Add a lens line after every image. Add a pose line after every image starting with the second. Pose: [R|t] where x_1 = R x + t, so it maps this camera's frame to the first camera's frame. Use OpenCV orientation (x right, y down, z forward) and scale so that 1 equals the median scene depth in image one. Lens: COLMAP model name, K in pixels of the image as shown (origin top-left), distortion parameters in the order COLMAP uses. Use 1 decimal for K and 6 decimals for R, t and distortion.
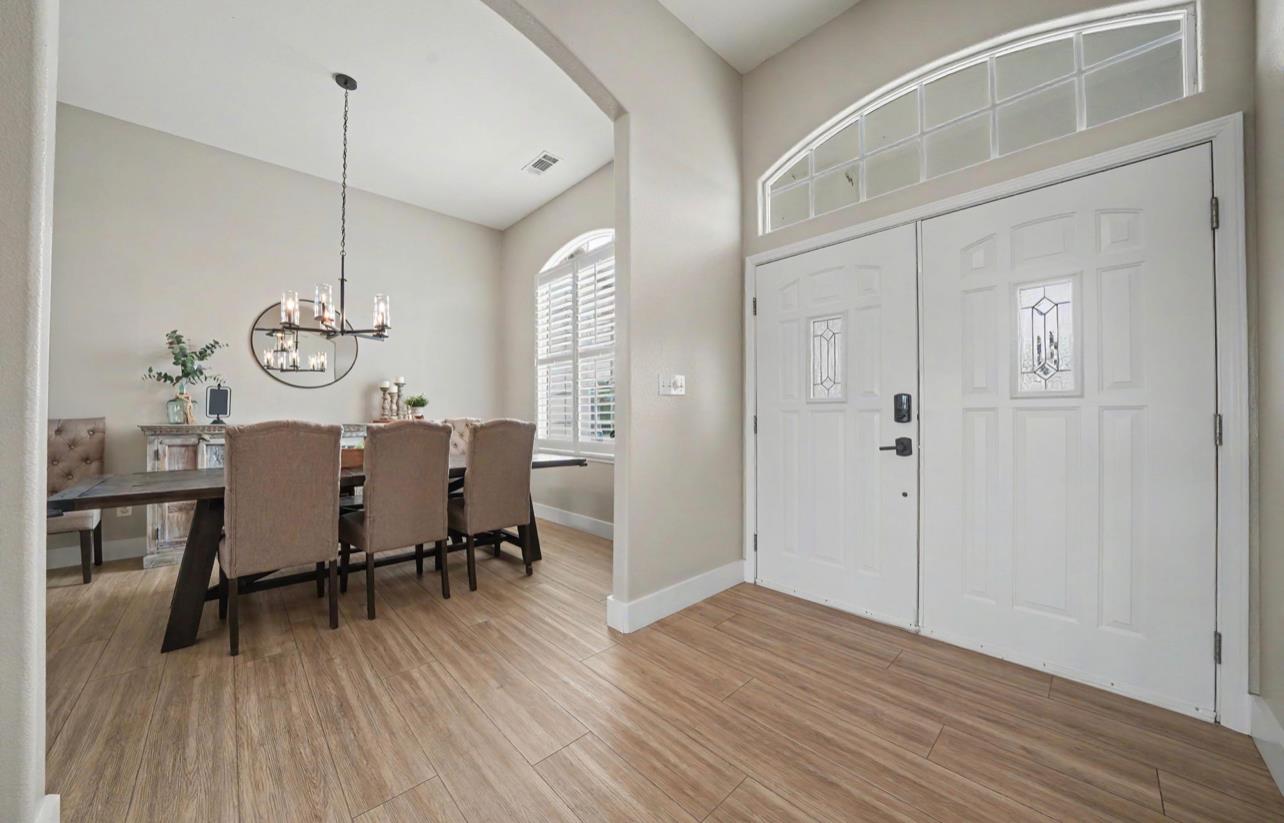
lens RADIAL K [[446.3, 0, 642.8], [0, 446.3, 409.9], [0, 0, 1]] dist [0.003173, 0.000072]
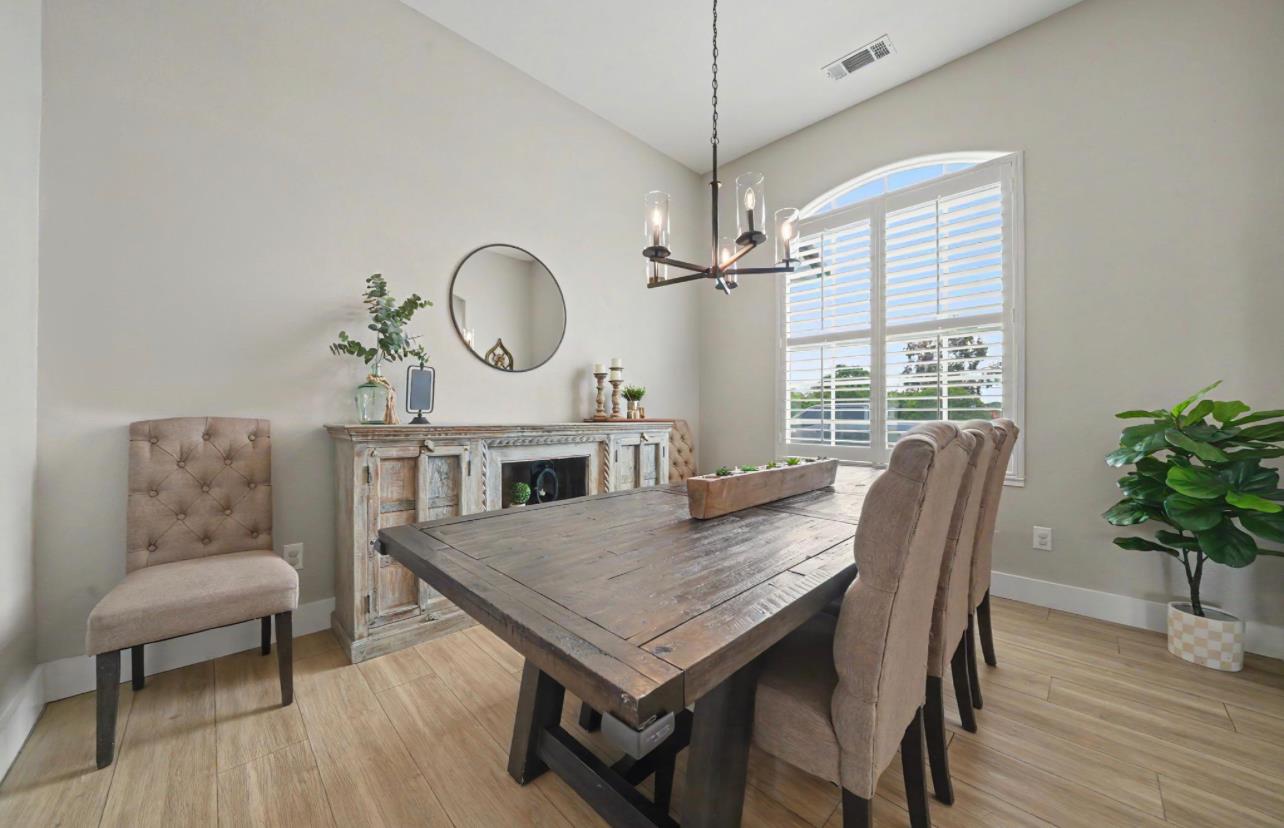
lens RADIAL K [[446.3, 0, 668.0], [0, 446.3, 410.1], [0, 0, 1]] dist [0.003173, 0.000072]
pose [[0.999102, 0.006921, 0.041799, -0.668221], [-0.007274, 0.999939, 0.008314, 0.004767], [-0.041739, -0.008610, 0.999091, 0.359490]]
